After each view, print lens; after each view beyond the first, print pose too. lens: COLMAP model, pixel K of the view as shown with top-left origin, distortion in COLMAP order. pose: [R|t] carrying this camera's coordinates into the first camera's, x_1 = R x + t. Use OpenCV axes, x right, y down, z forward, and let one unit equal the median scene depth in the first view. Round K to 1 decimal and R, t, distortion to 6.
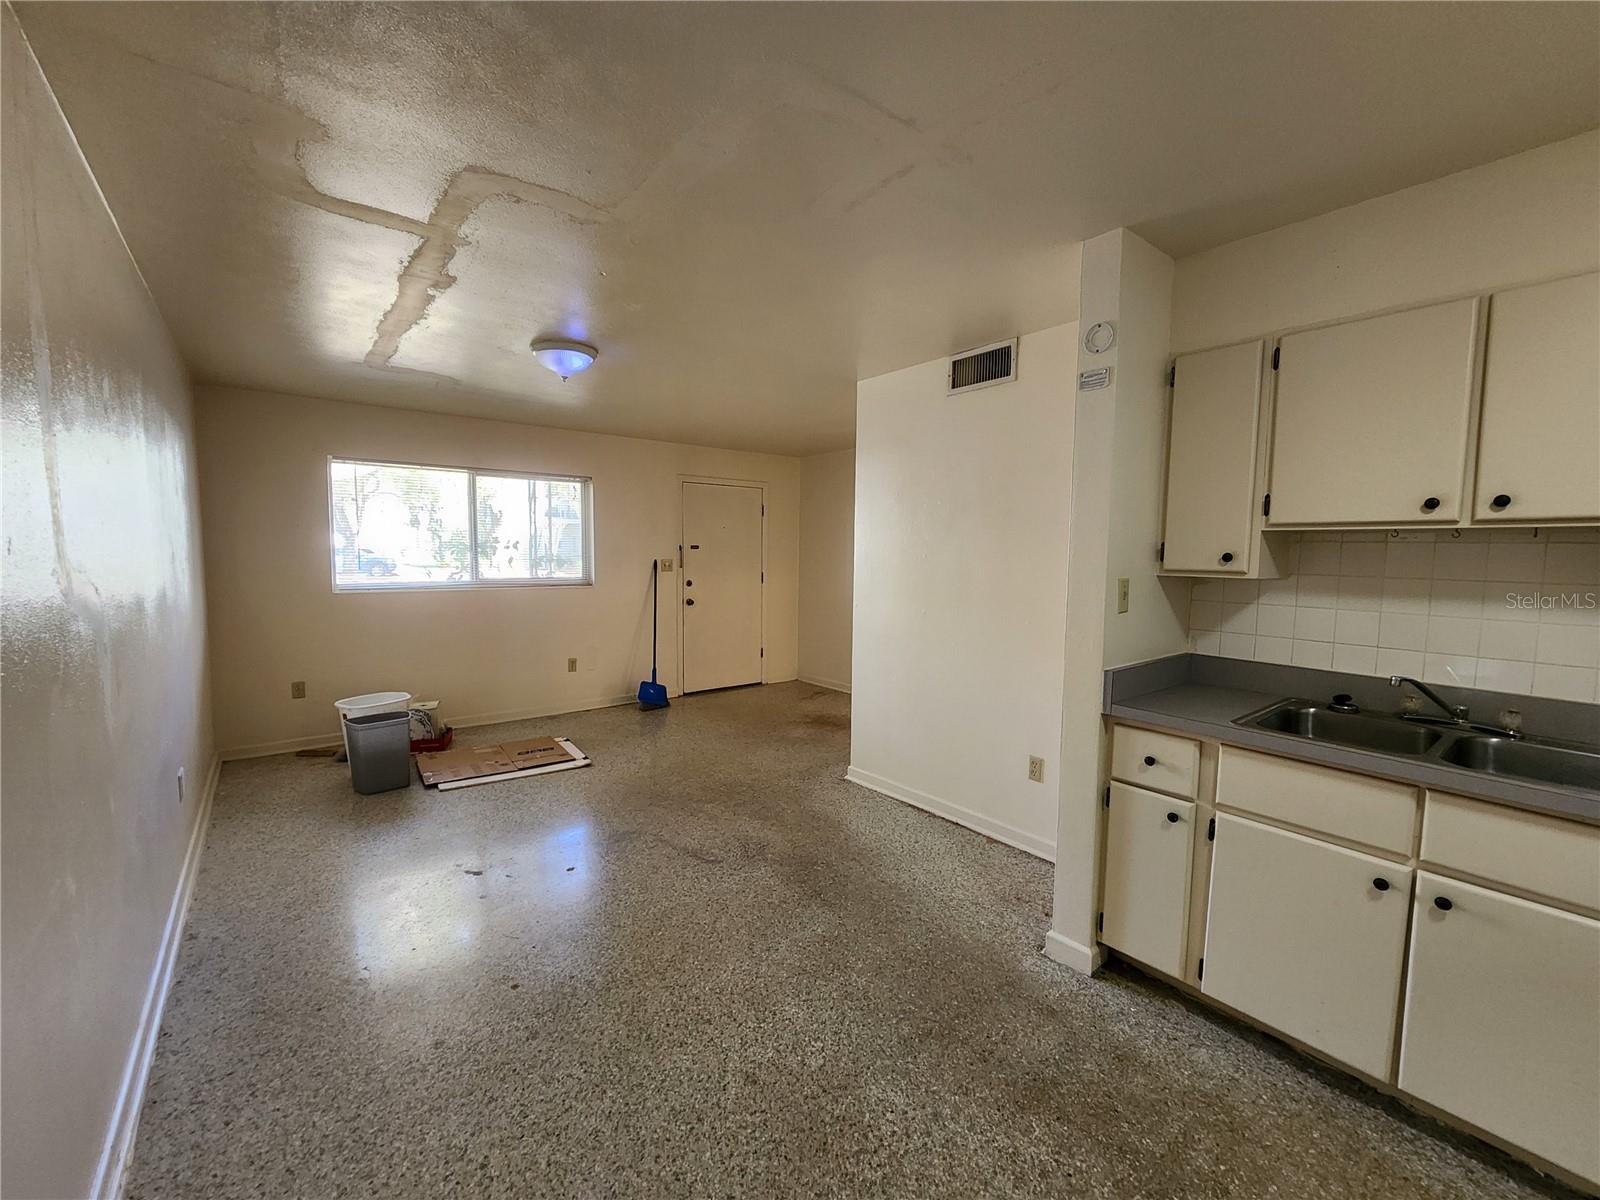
lens RADIAL K [[659.7, 0, 796.4], [0, 659.7, 597.8], [0, 0, 1]] dist [0.002026, -0.000324]
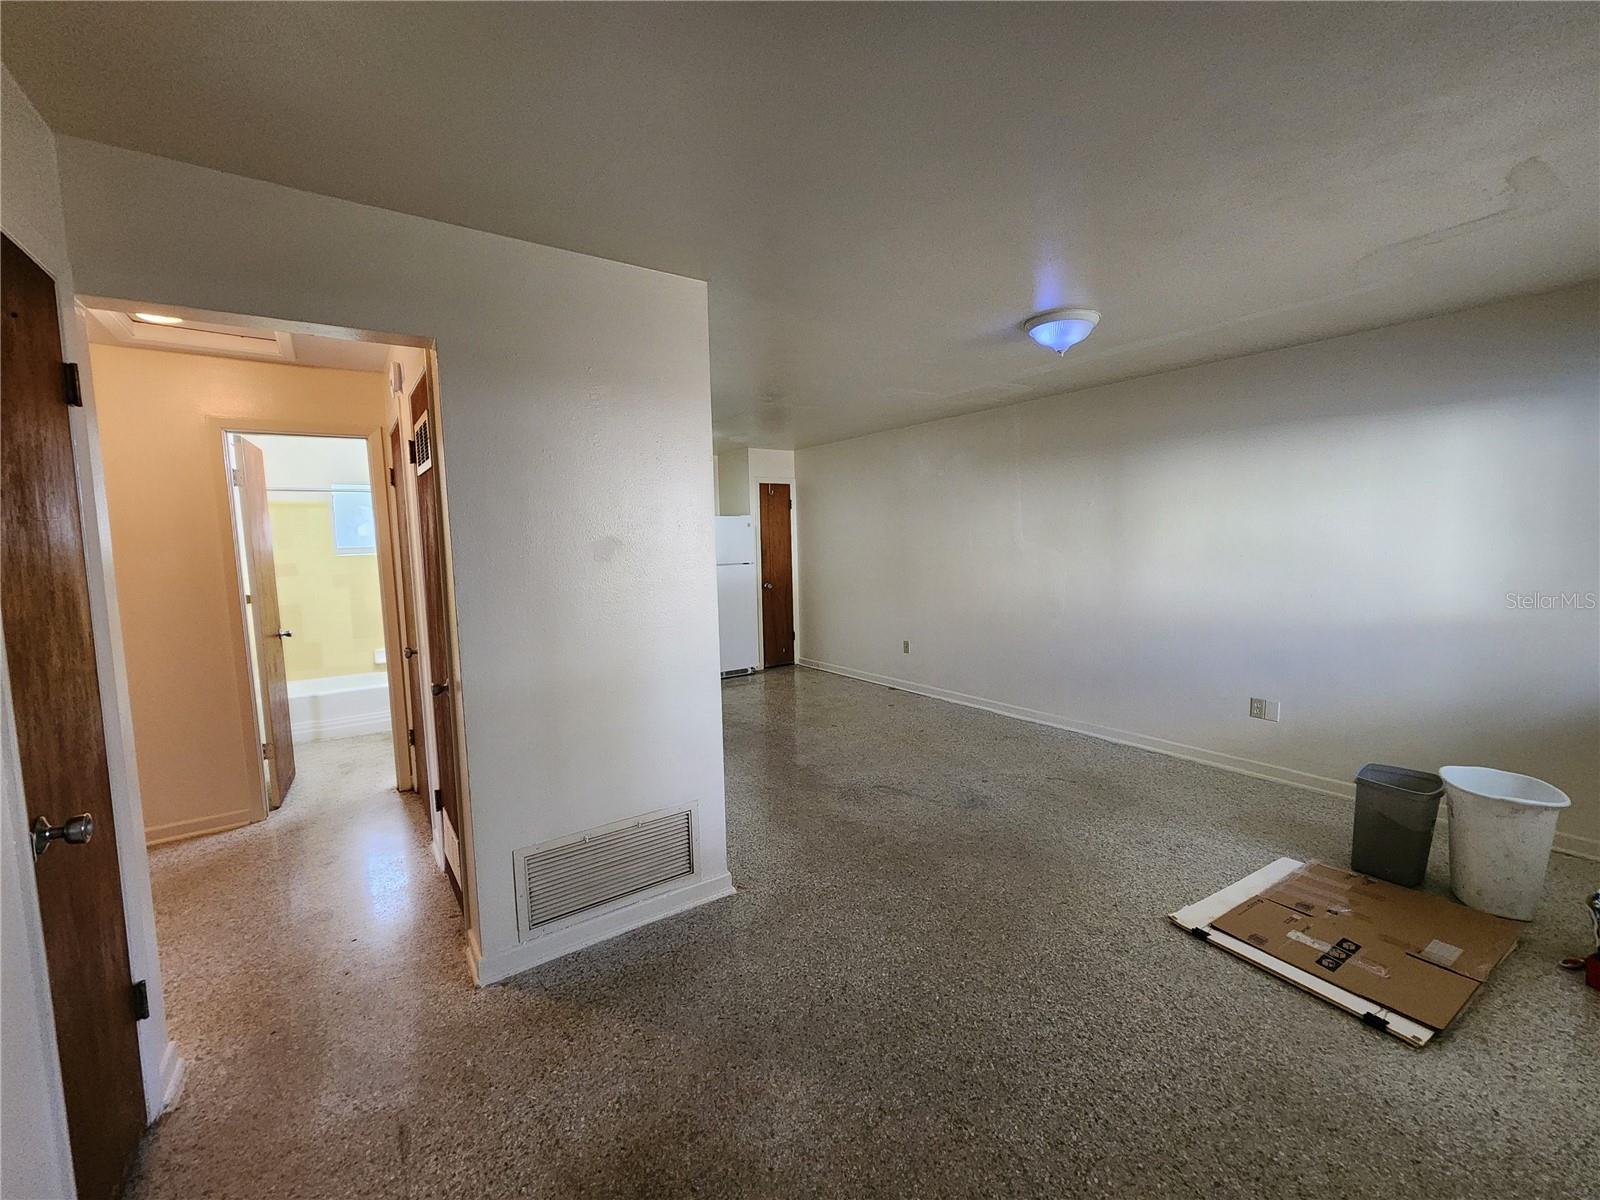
lens RADIAL K [[659.7, 0, 808.4], [0, 659.7, 601.9], [0, 0, 1]] dist [0.002026, -0.000324]
pose [[-0.999453, 0.007569, 0.032182, -0.022482], [0.012953, 0.985265, 0.170546, -0.121512], [-0.030417, 0.170870, -0.984824, 1.567482]]
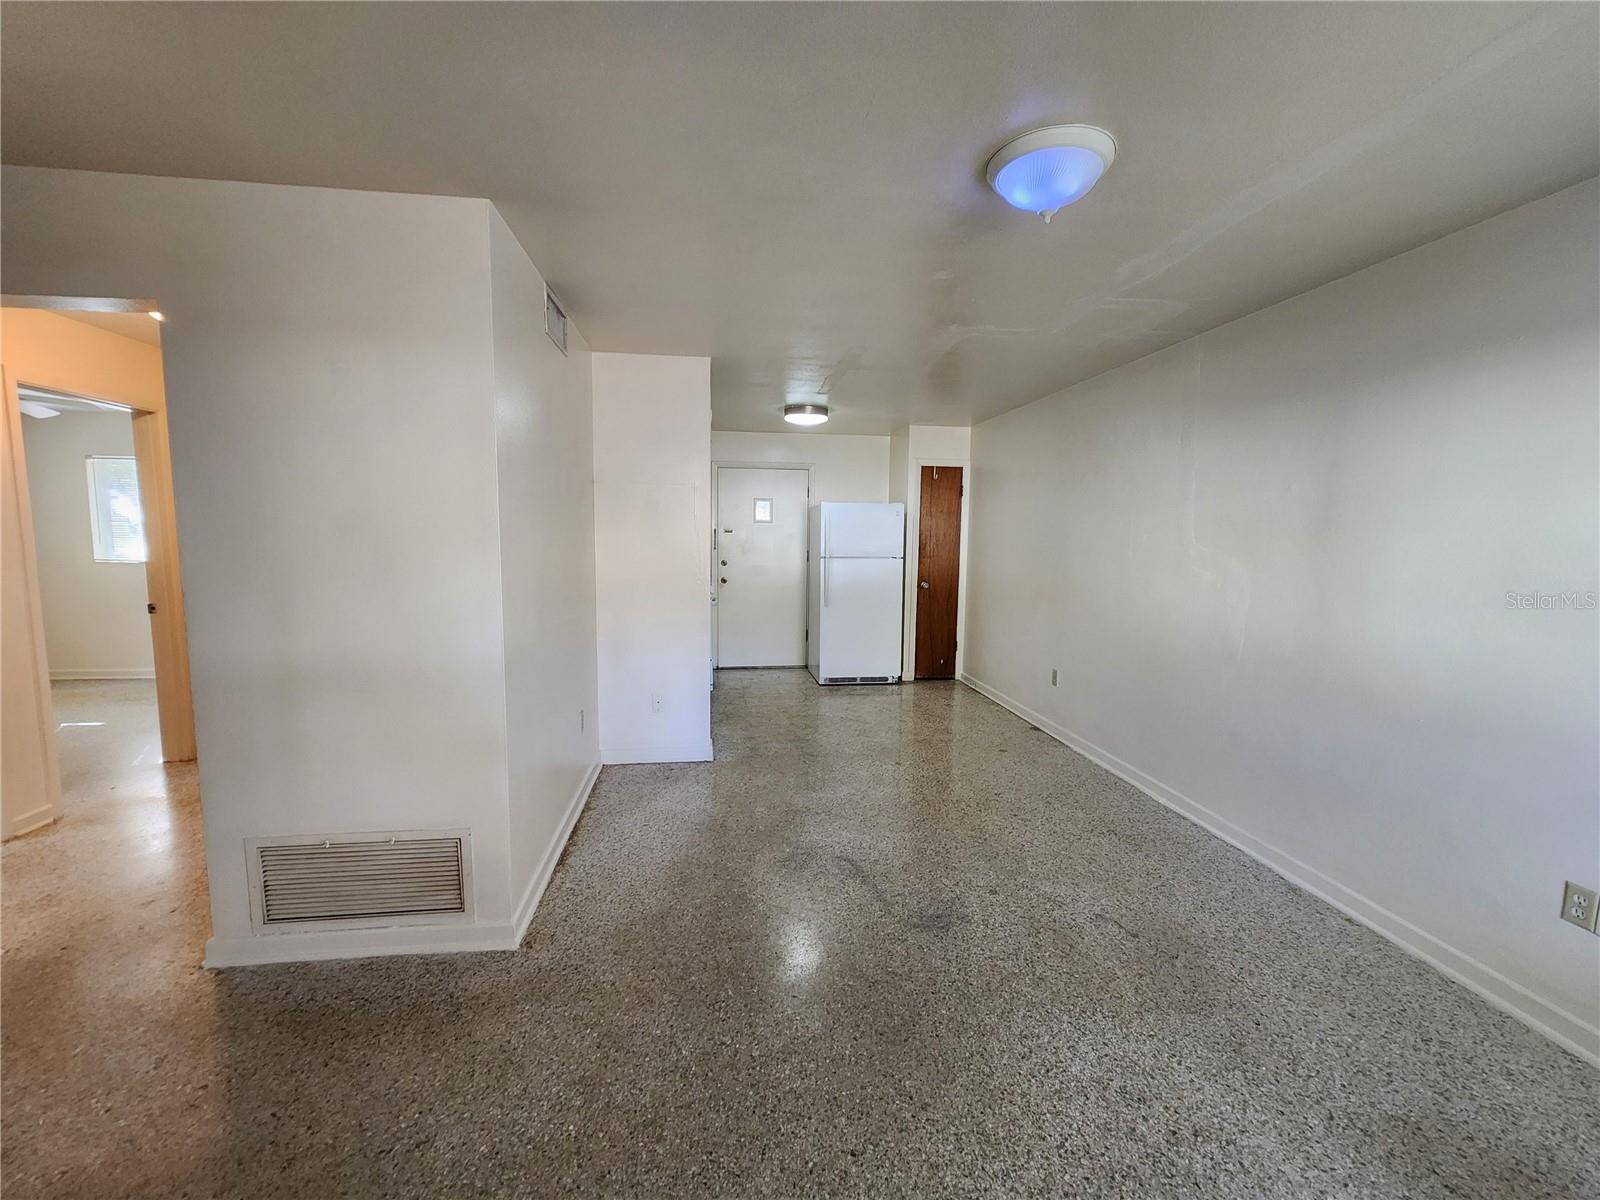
lens RADIAL K [[659.7, 0, 804.9], [0, 659.7, 602.7], [0, 0, 1]] dist [0.002026, -0.000324]
pose [[-0.864240, -0.076111, 0.497288, -0.374006], [0.014783, 0.984220, 0.176328, -0.097849], [-0.502862, 0.159741, -0.849478, 1.273188]]
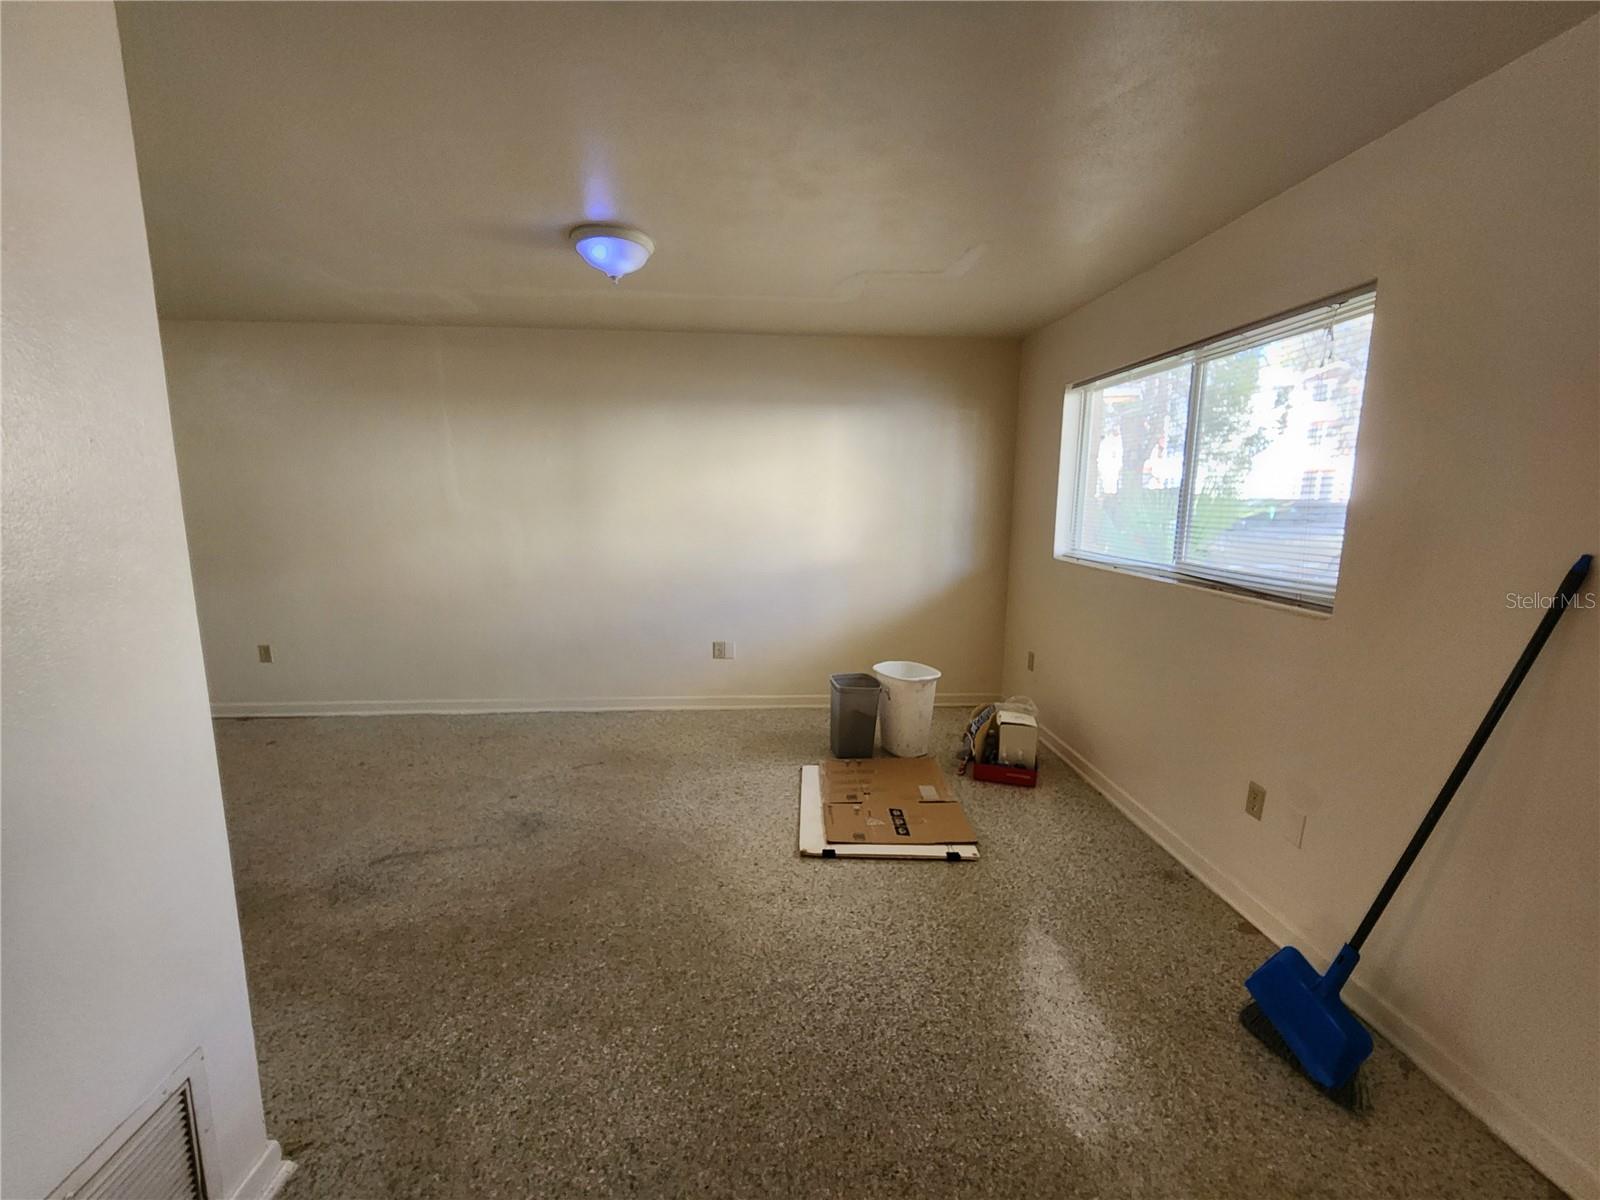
lens RADIAL K [[659.7, 0, 799.4], [0, 659.7, 600.7], [0, 0, 1]] dist [0.002026, -0.000324]
pose [[-0.556959, 0.115971, -0.822403, 0.171995], [-0.073182, 0.979499, 0.187685, -0.096682], [0.827310, 0.164718, -0.537054, 1.328693]]
